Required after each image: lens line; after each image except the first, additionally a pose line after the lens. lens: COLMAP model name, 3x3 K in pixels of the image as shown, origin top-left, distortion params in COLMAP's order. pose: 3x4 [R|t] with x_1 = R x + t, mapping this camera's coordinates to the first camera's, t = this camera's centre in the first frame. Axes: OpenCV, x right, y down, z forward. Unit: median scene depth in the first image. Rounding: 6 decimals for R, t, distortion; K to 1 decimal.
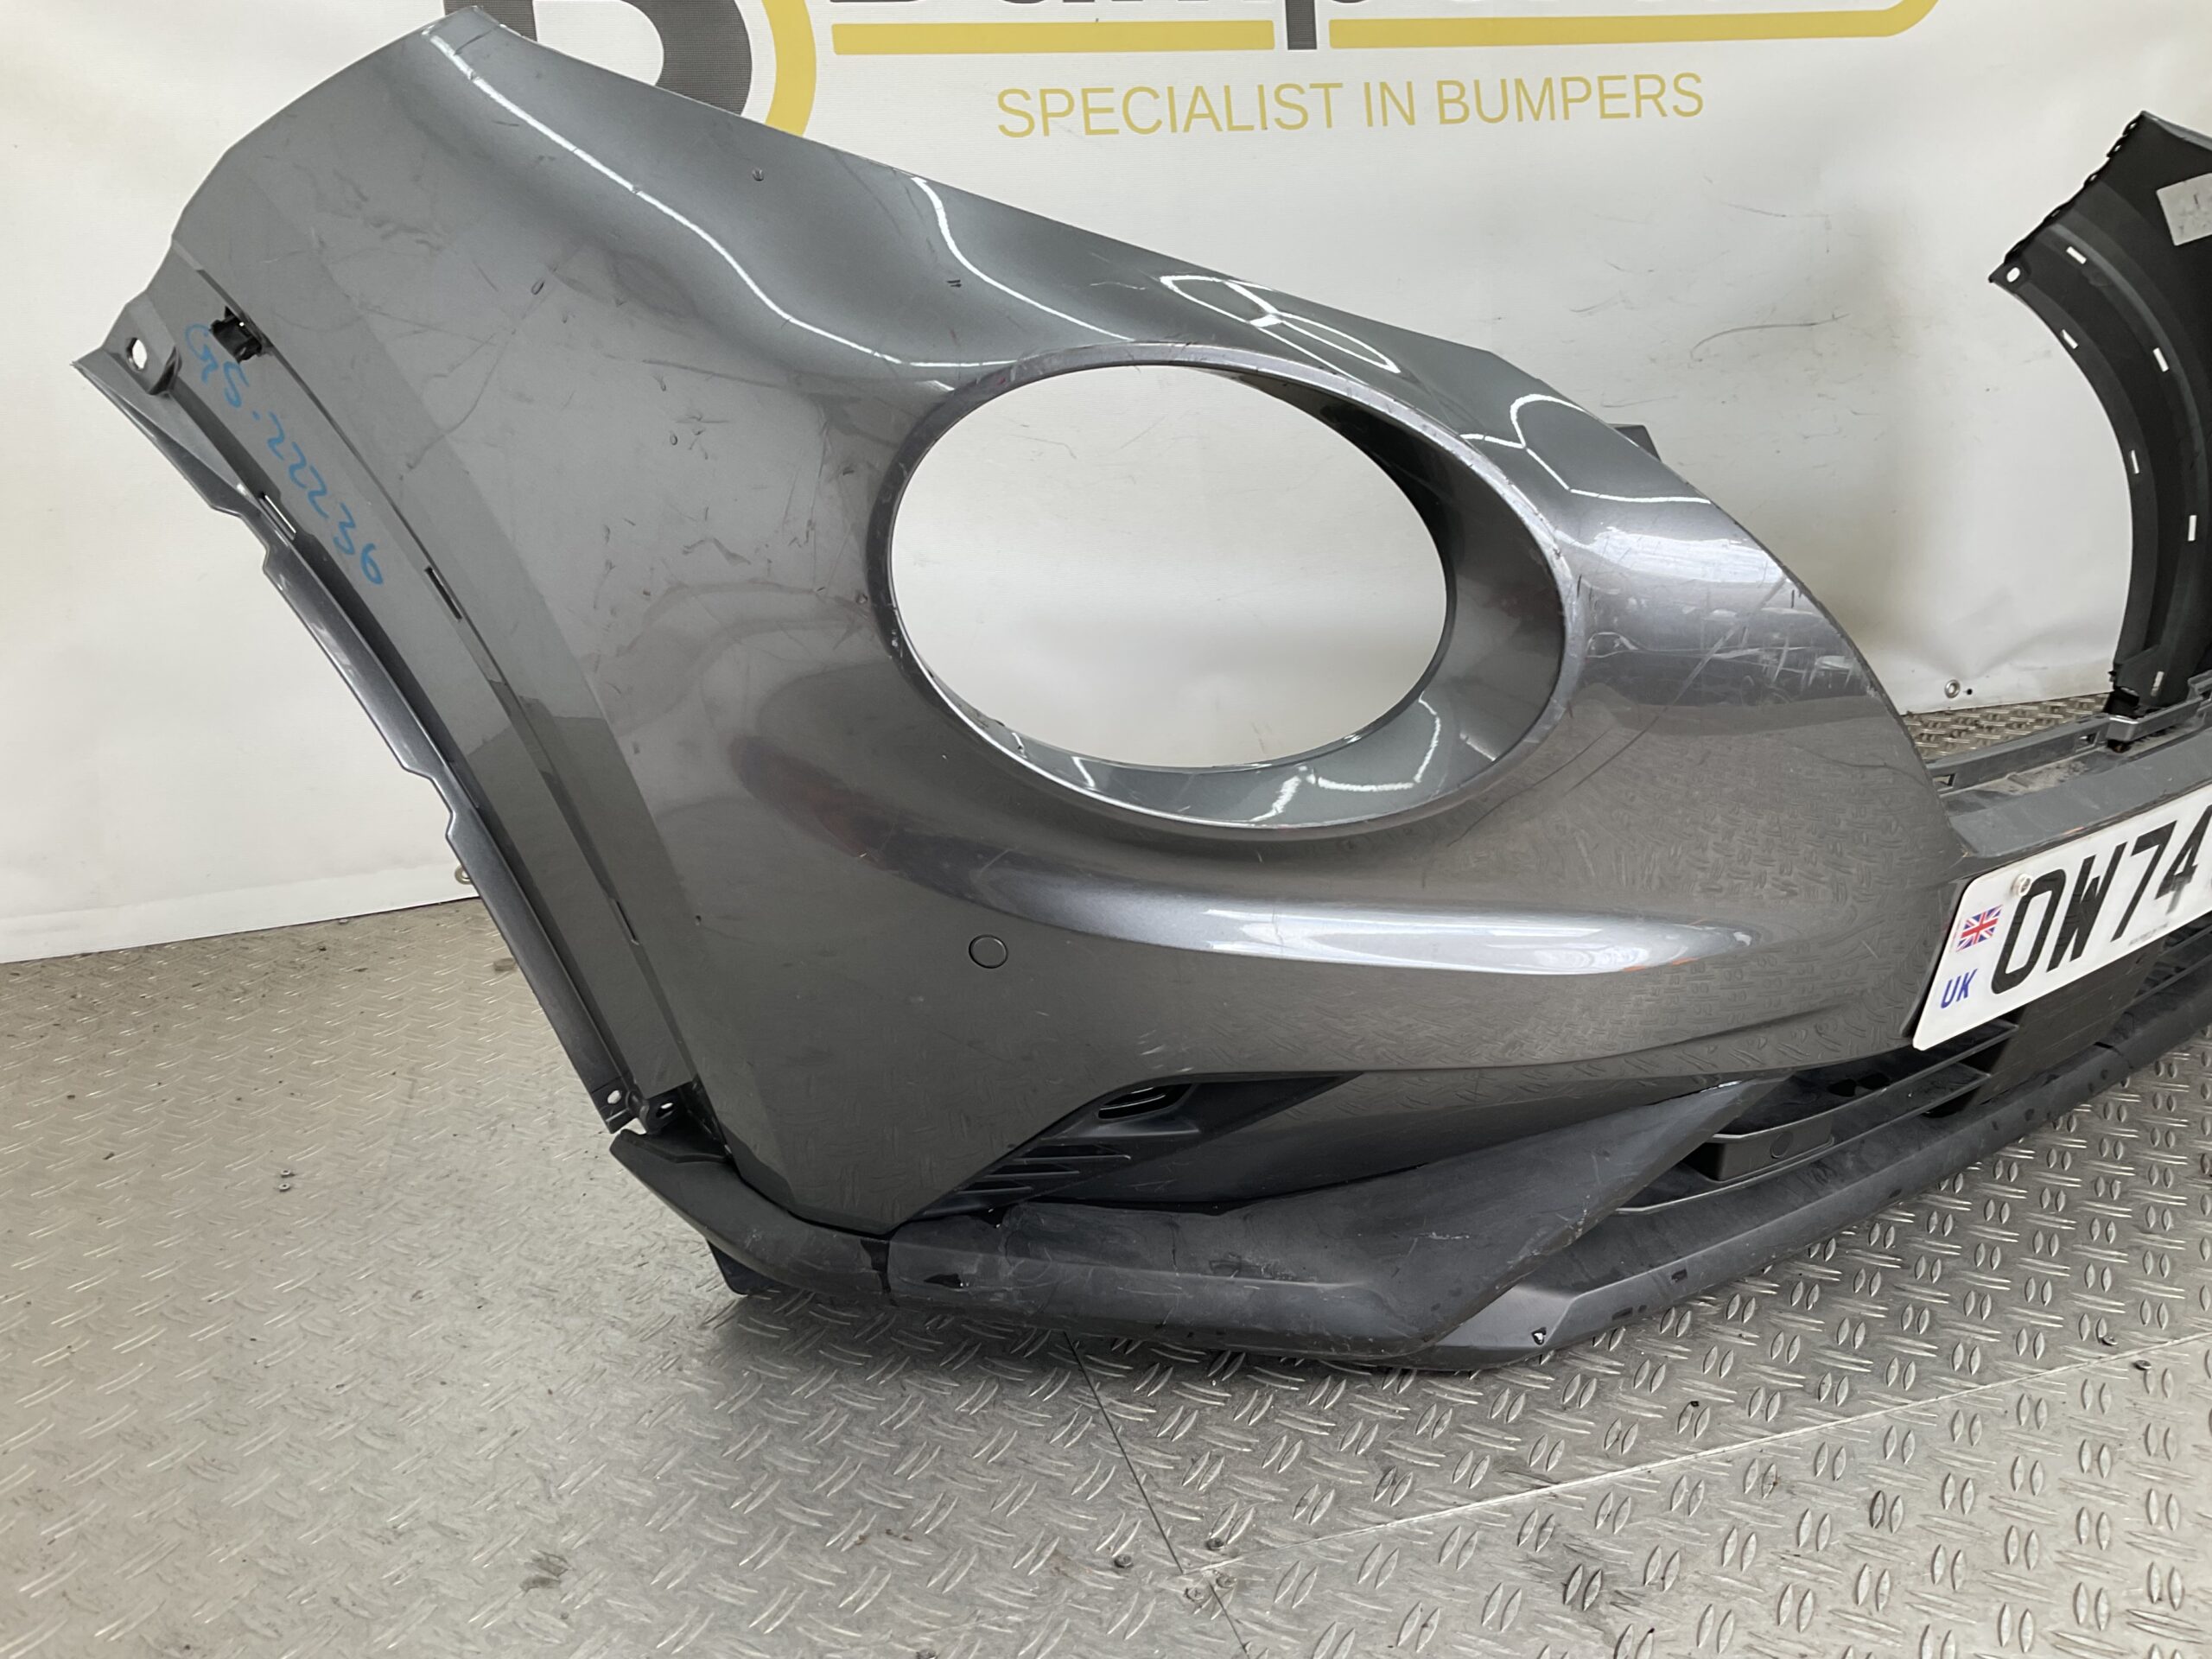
lens RADIAL K [[1840.7, 0, 1106.0], [0, 1840.7, 829.5], [0, 0, 1]] dist [0.065275, -0.127487]
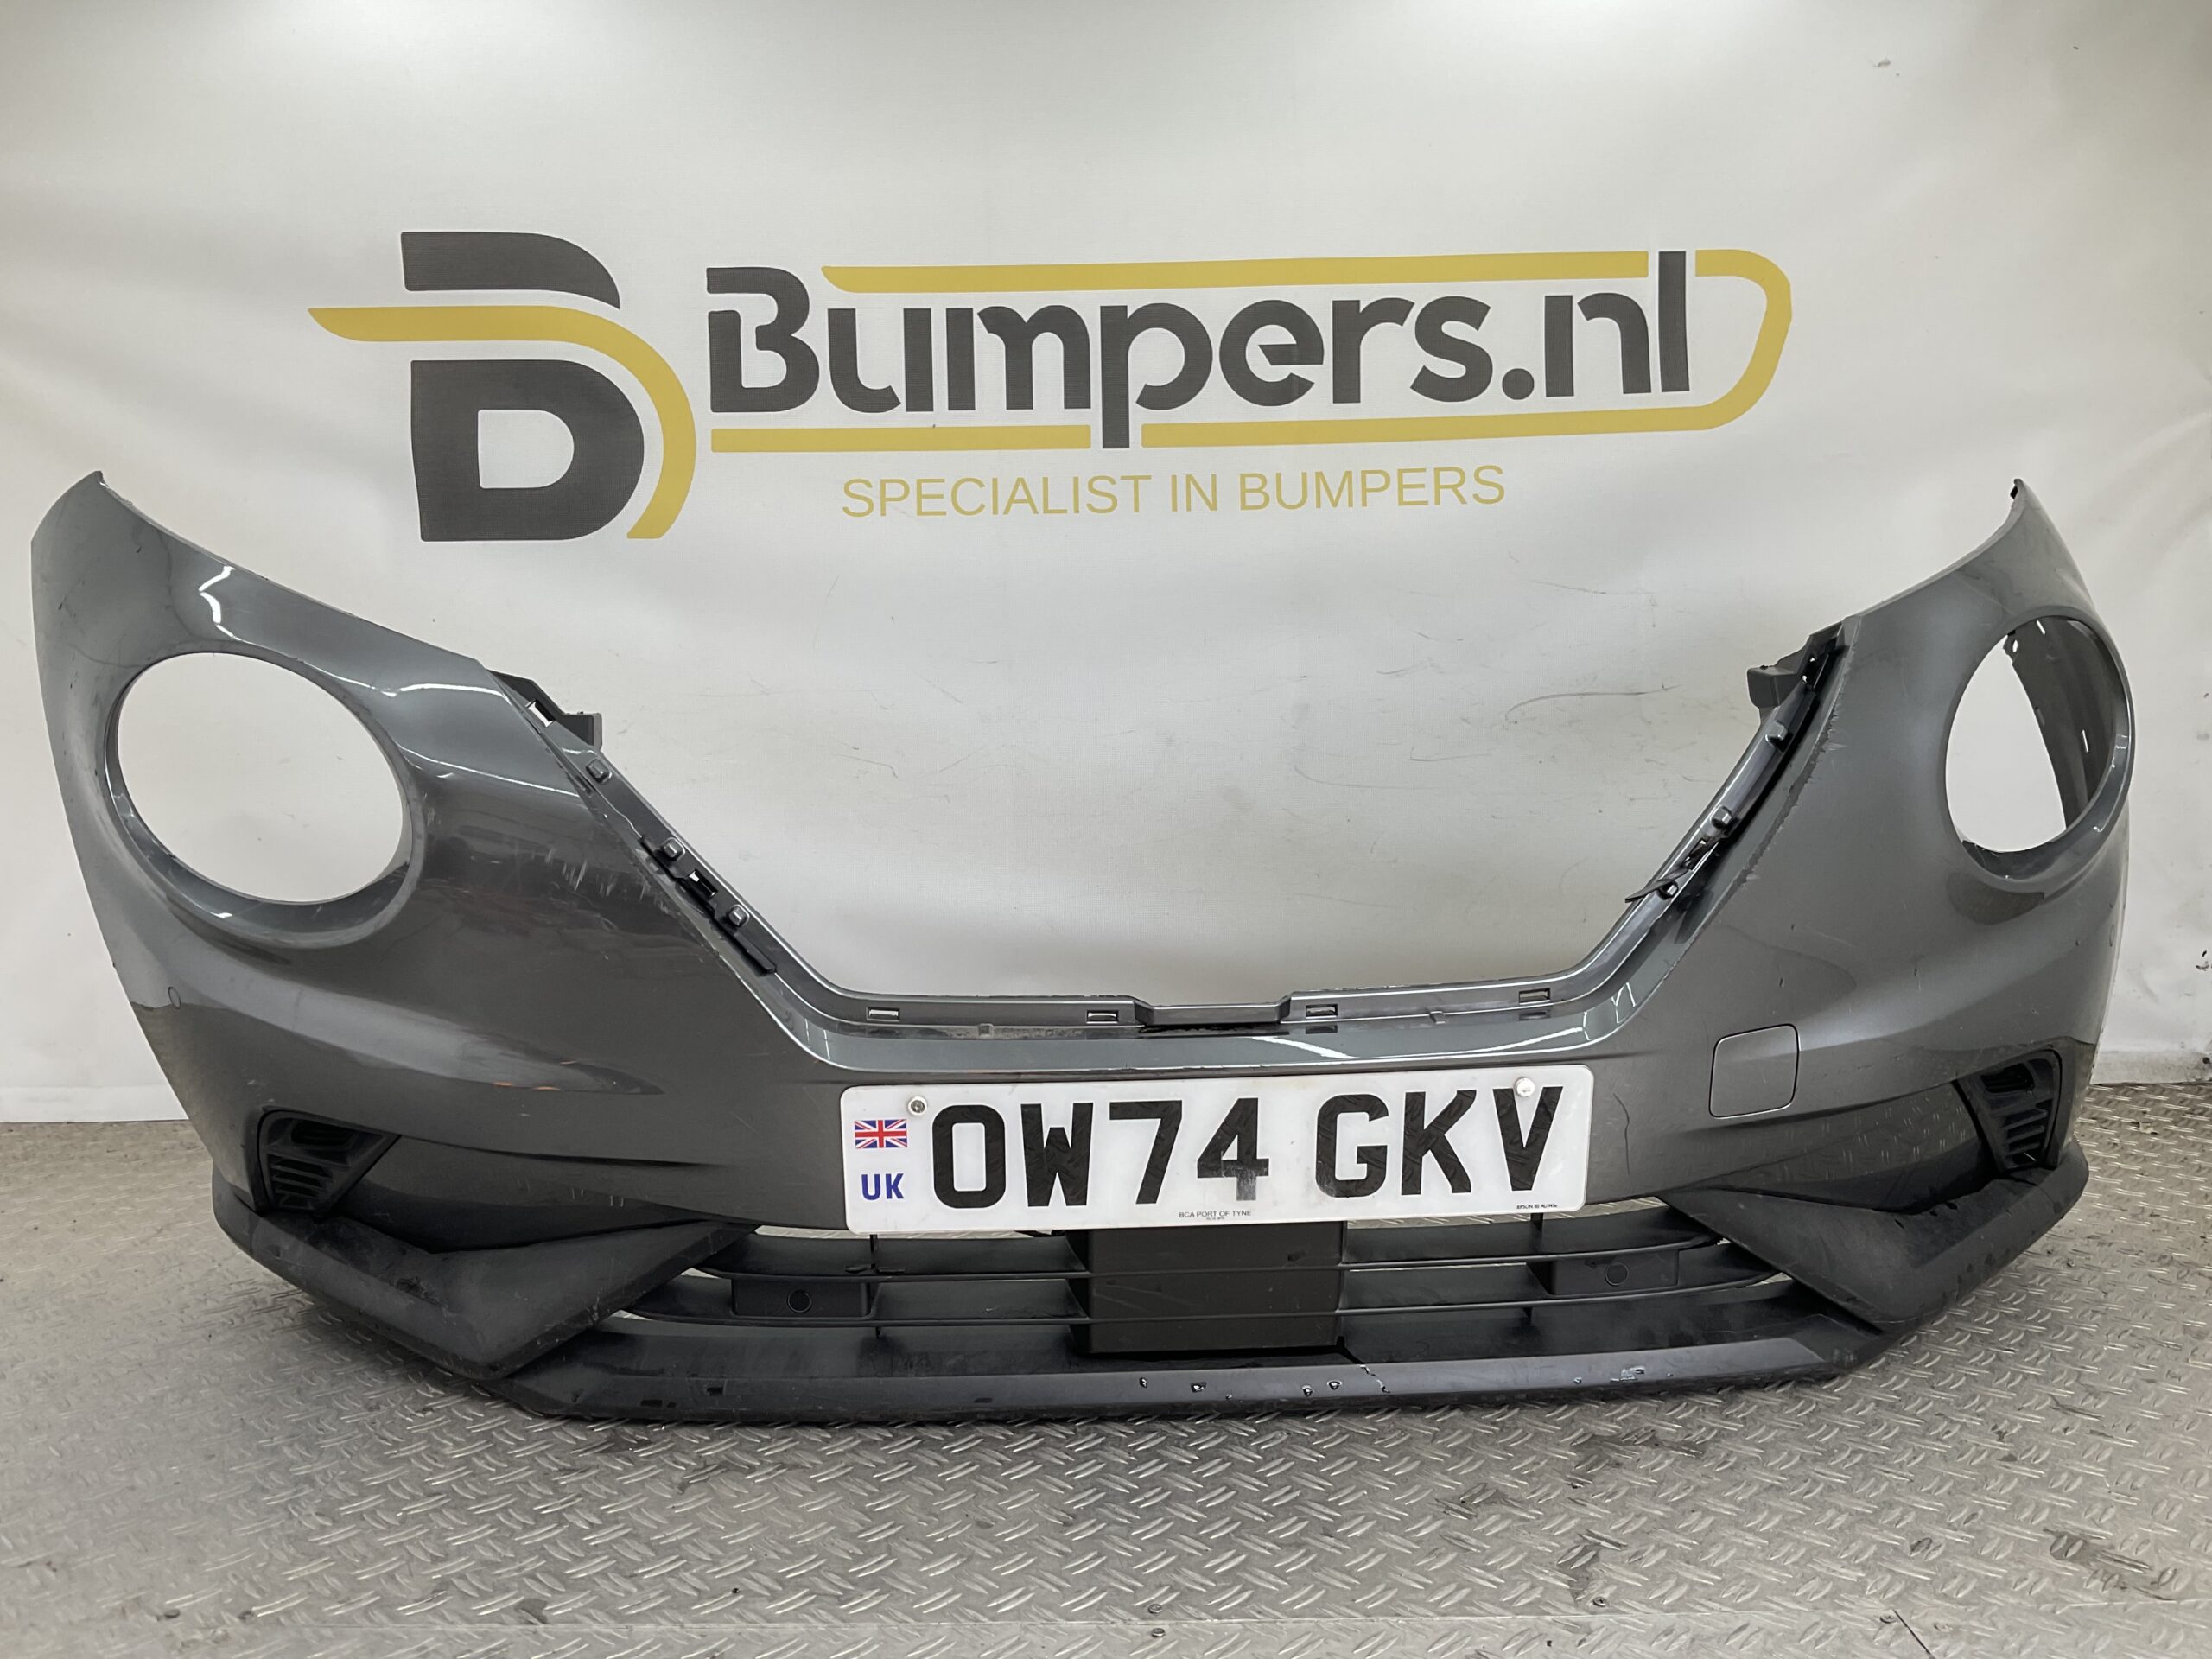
lens RADIAL K [[1828.2, 0, 1113.0], [0, 1828.2, 827.6], [0, 0, 1]] dist [0.148531, -0.316498]
pose [[0.959131, 0.052789, -0.277996, 0.448390], [-0.106053, 0.977895, -0.180207, 0.021794], [0.262338, 0.202324, 0.943527, -0.044061]]
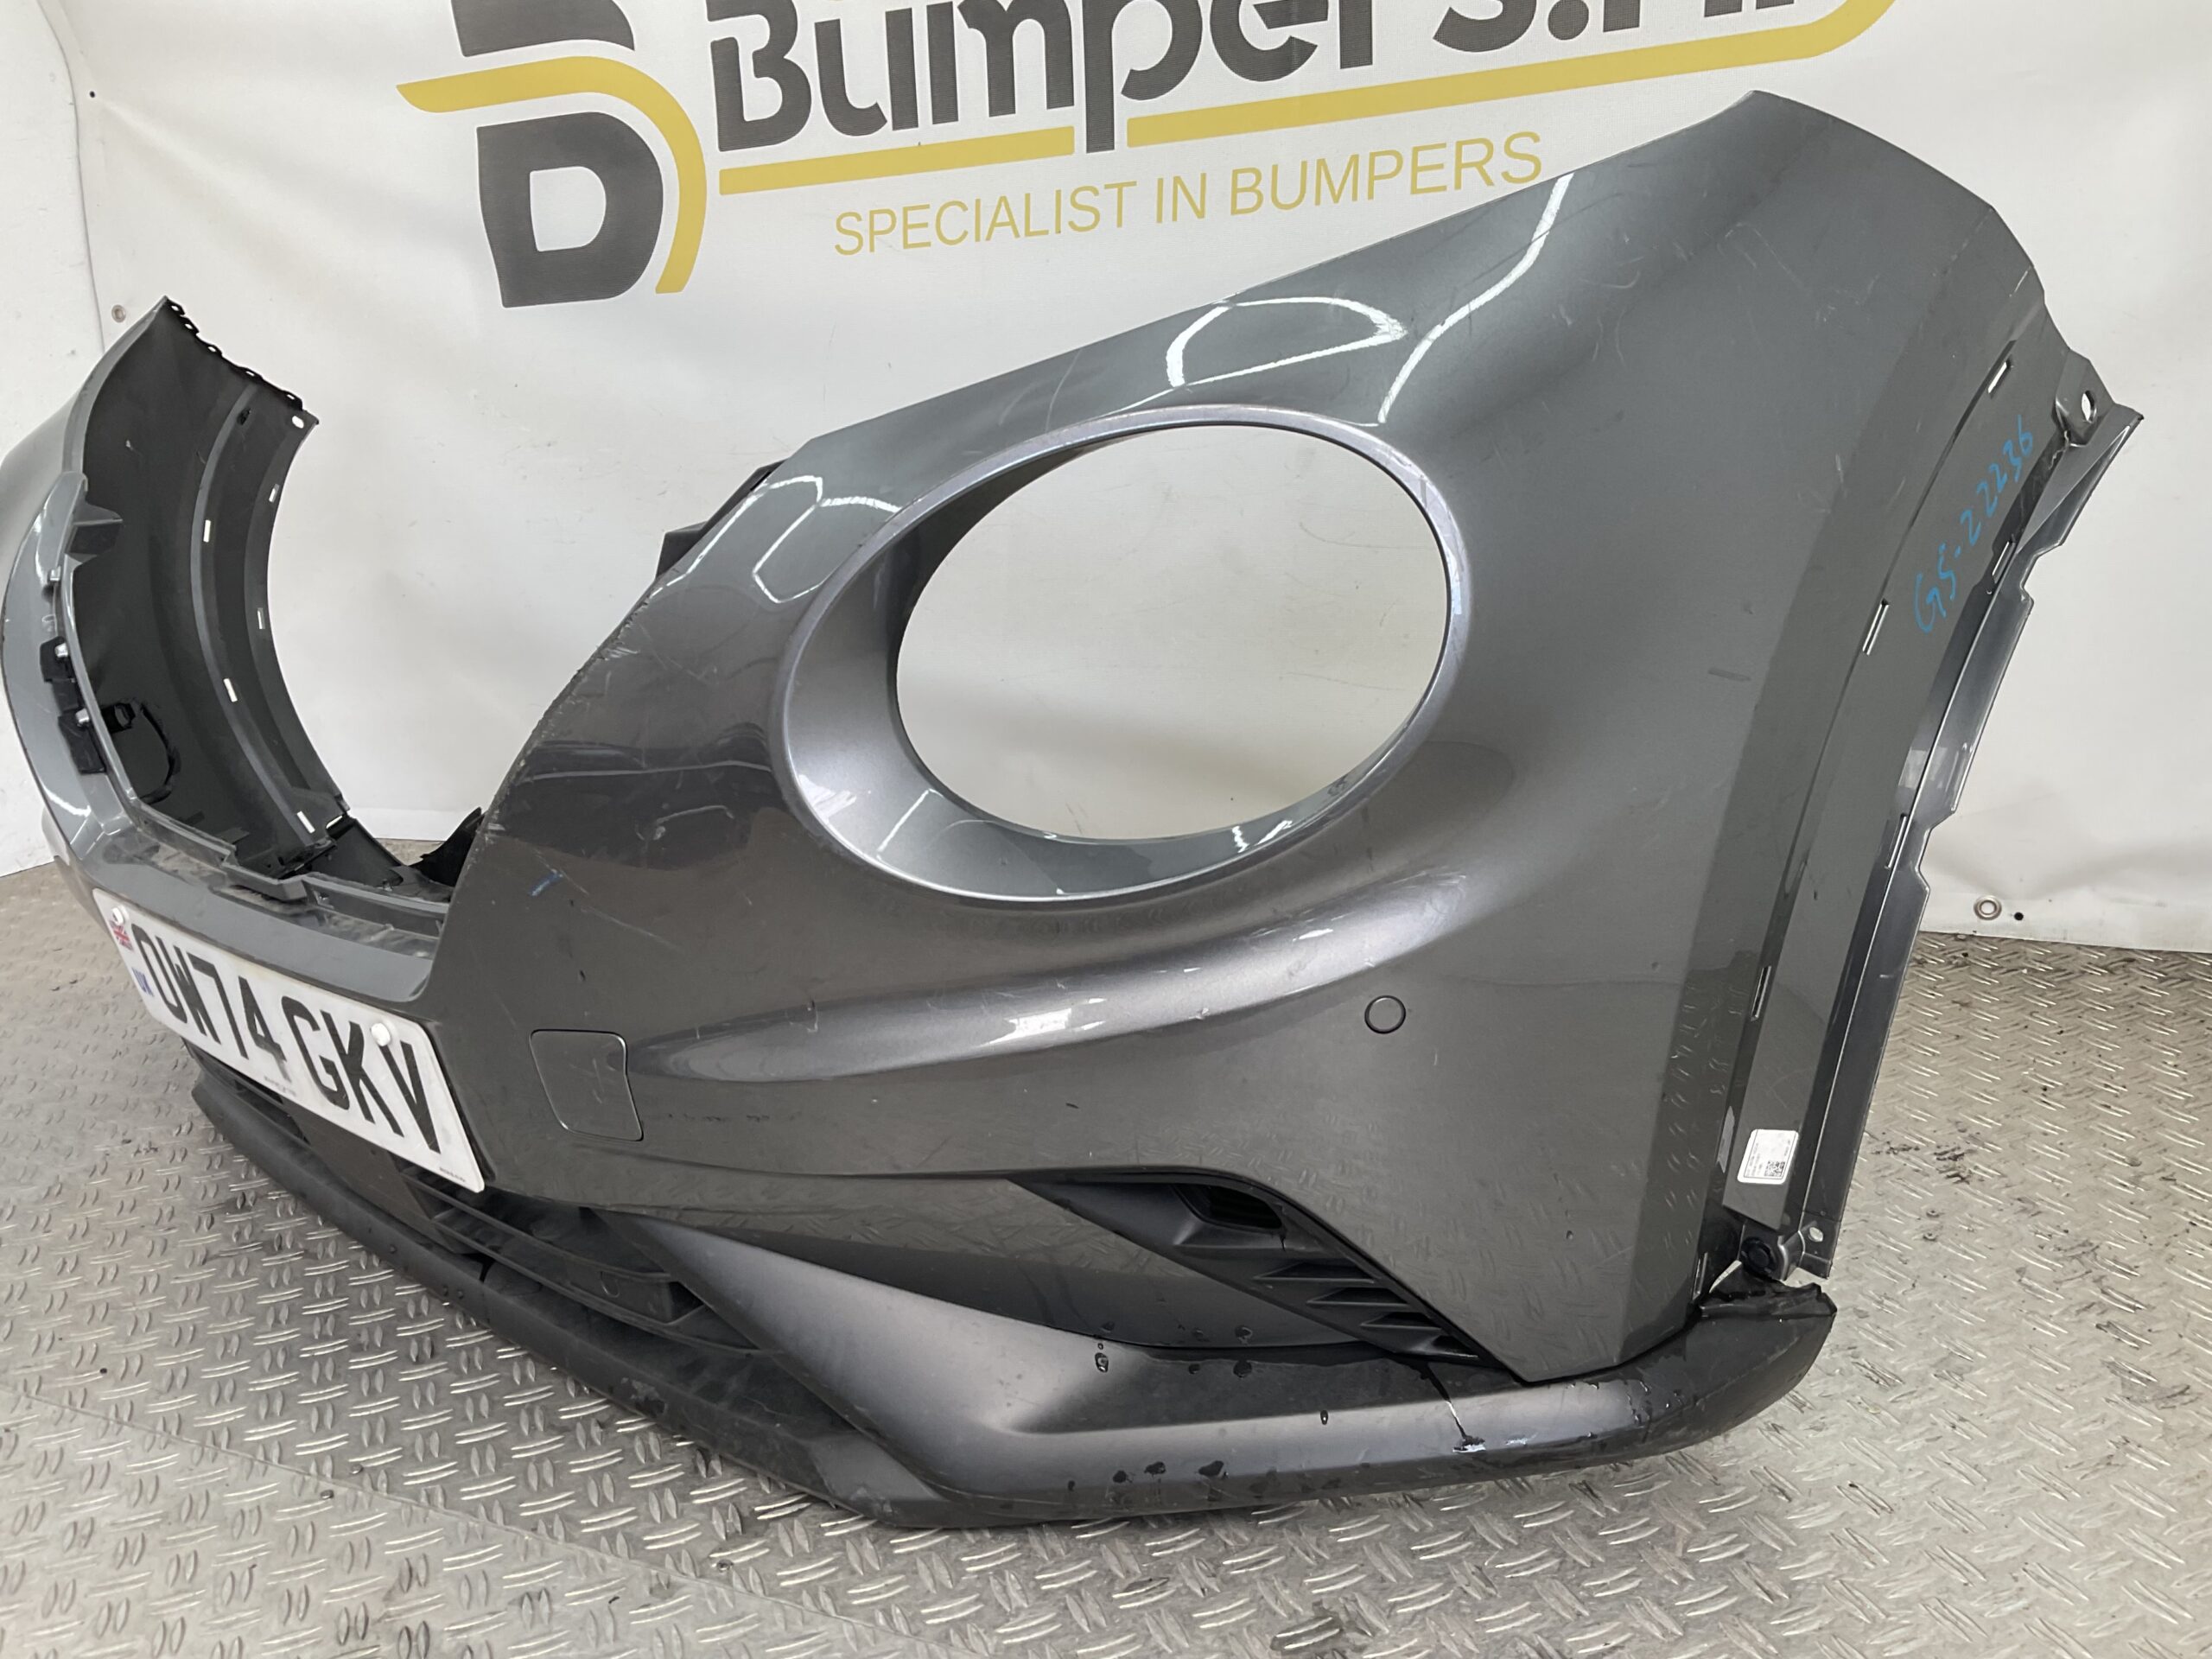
lens RADIAL K [[1831.5, 0, 1108.5], [0, 1831.5, 828.1], [0, 0, 1]] dist [0.125749, -0.254898]
pose [[0.752431, 0.154423, -0.640314, 0.832278], [-0.160772, 0.985784, 0.048817, -0.109468], [0.638749, 0.066213, 0.766561, 0.258806]]
